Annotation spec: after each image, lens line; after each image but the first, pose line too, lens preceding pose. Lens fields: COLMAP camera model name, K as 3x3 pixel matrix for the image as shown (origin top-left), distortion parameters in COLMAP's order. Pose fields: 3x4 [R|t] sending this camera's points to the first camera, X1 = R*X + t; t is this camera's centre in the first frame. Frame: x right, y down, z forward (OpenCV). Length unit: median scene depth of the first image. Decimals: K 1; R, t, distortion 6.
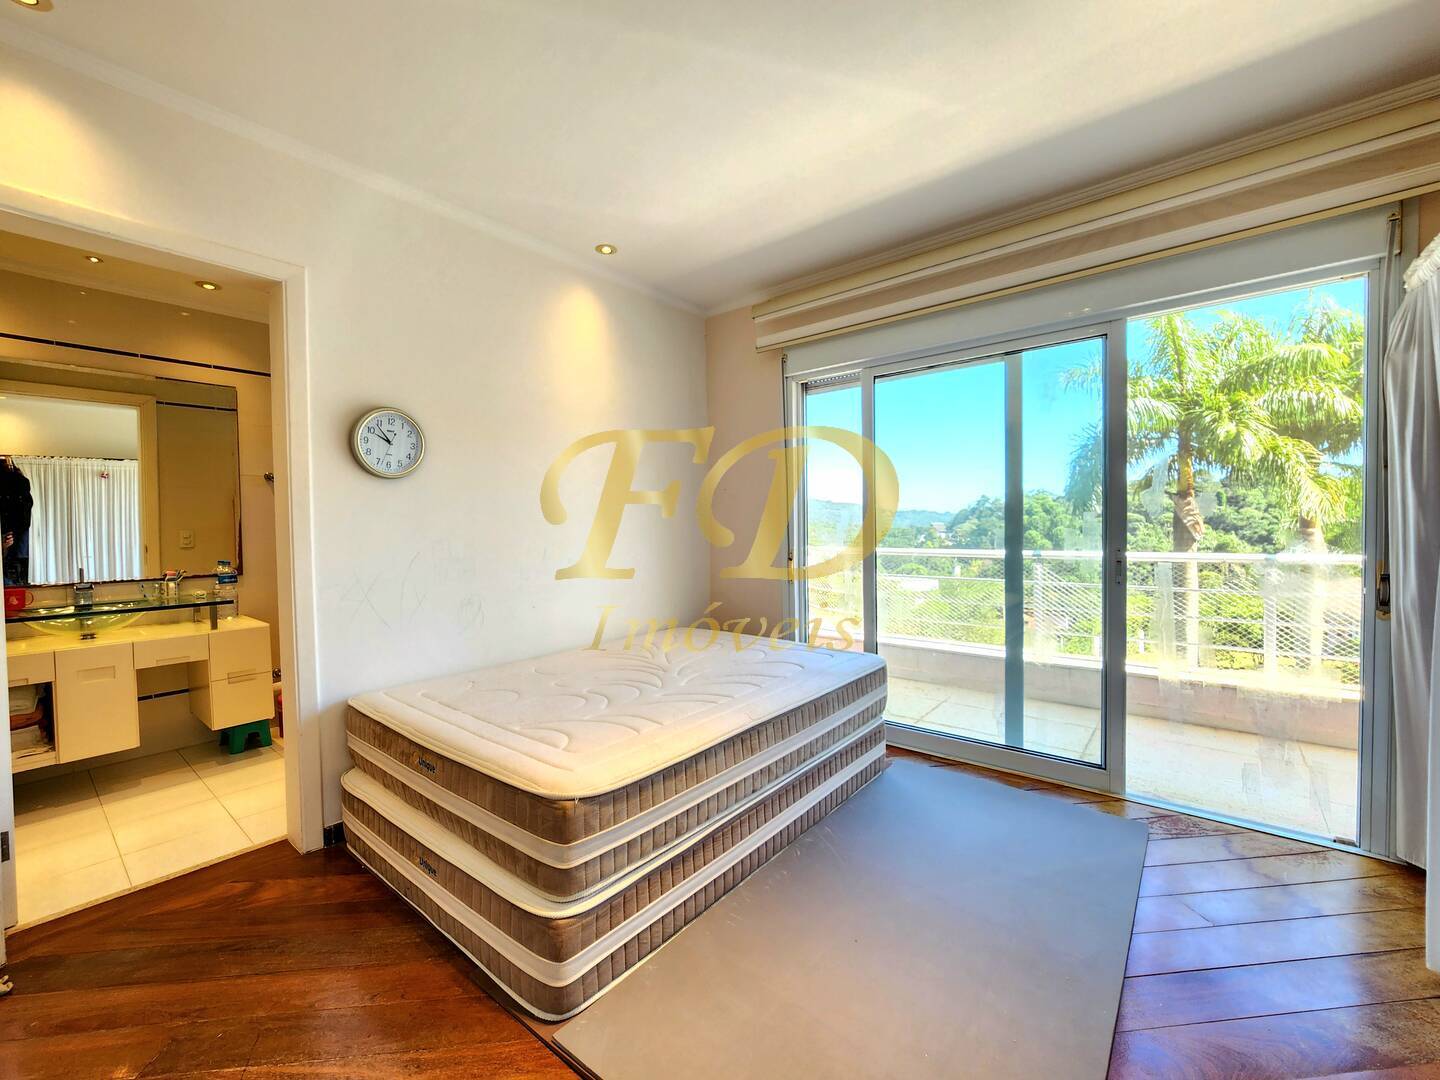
lens RADIAL K [[594.8, 0, 699.7], [0, 594.8, 540.0], [0, 0, 1]] dist [-0.003044, 0.001406]
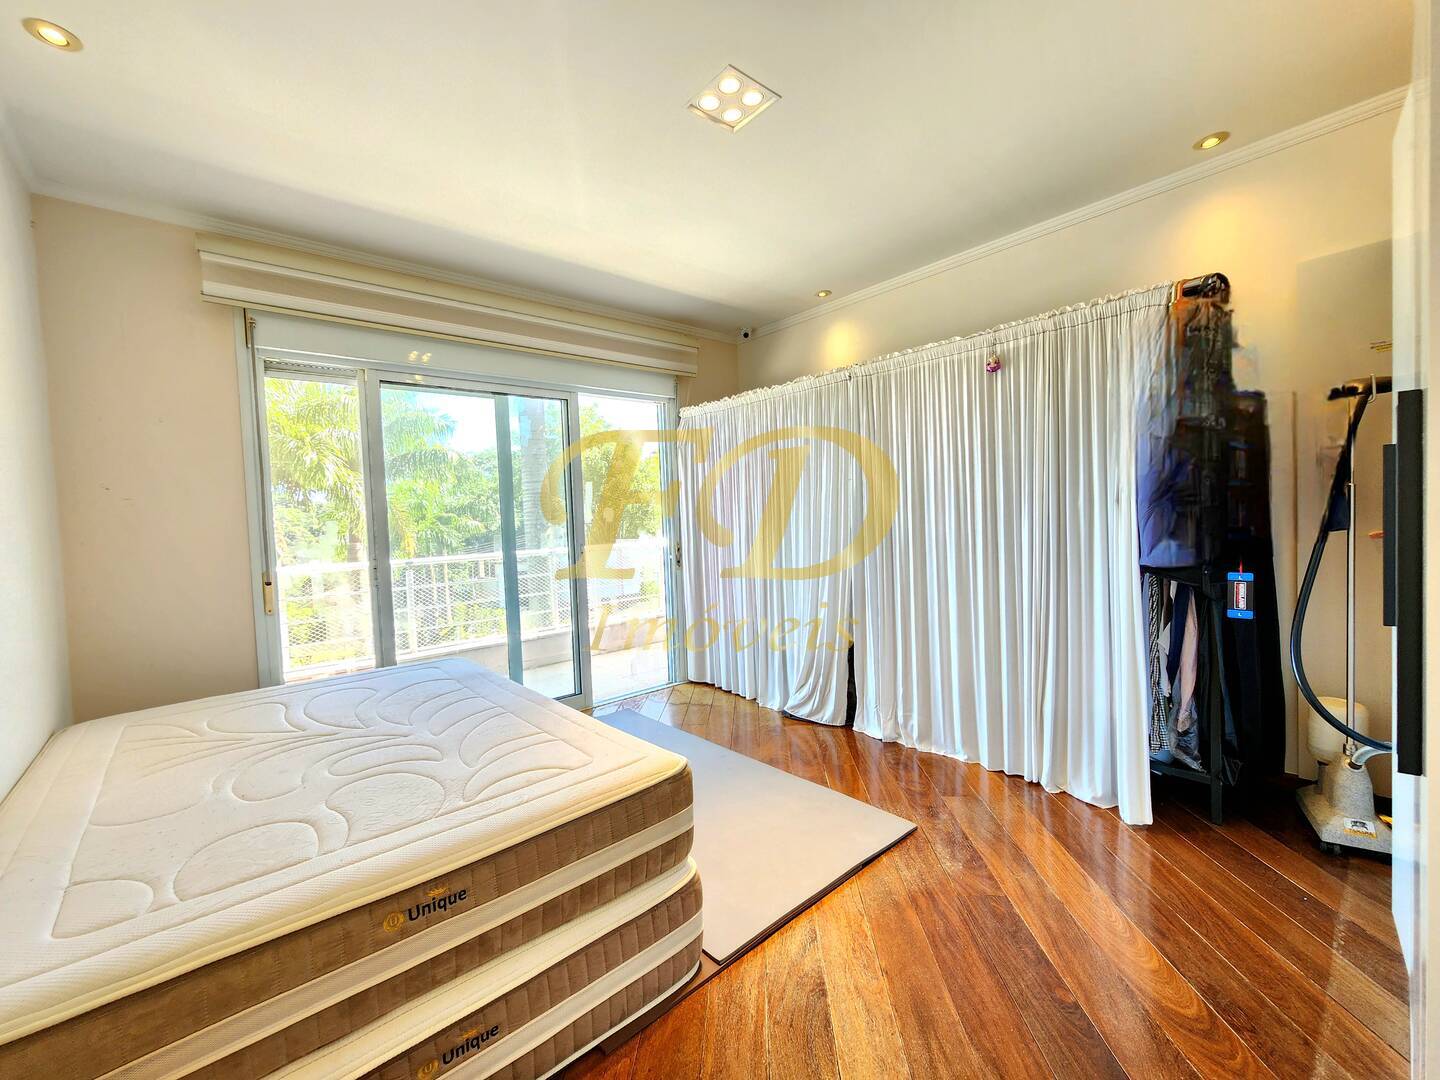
lens RADIAL K [[594.8, 0, 724.0], [0, 594.8, 538.2], [0, 0, 1]] dist [-0.003044, 0.001406]
pose [[0.155937, -0.027090, 0.987396, -0.697609], [0.064930, 0.997743, 0.017120, -0.002105], [-0.985631, 0.061442, 0.157344, 0.387834]]
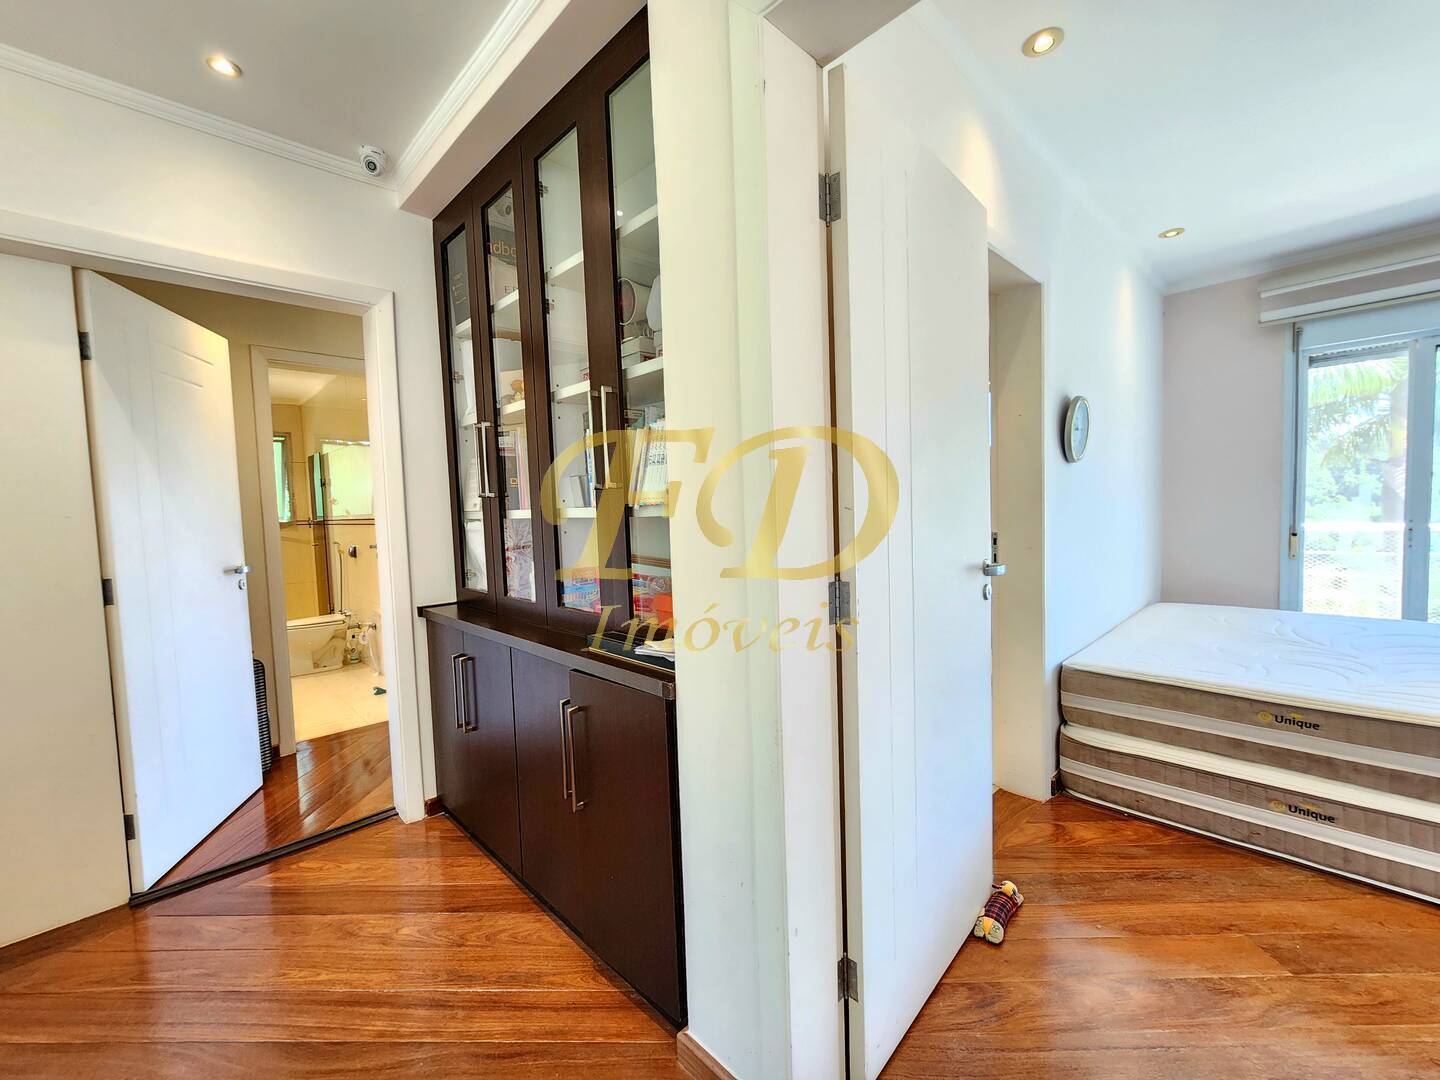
lens RADIAL K [[594.8, 0, 715.5], [0, 594.8, 538.6], [0, 0, 1]] dist [-0.003044, 0.001406]
pose [[0.993291, -0.017657, -0.114288, -0.946288], [0.020678, 0.999466, 0.025296, -0.008369], [0.113781, -0.027490, 0.993125, -0.139121]]
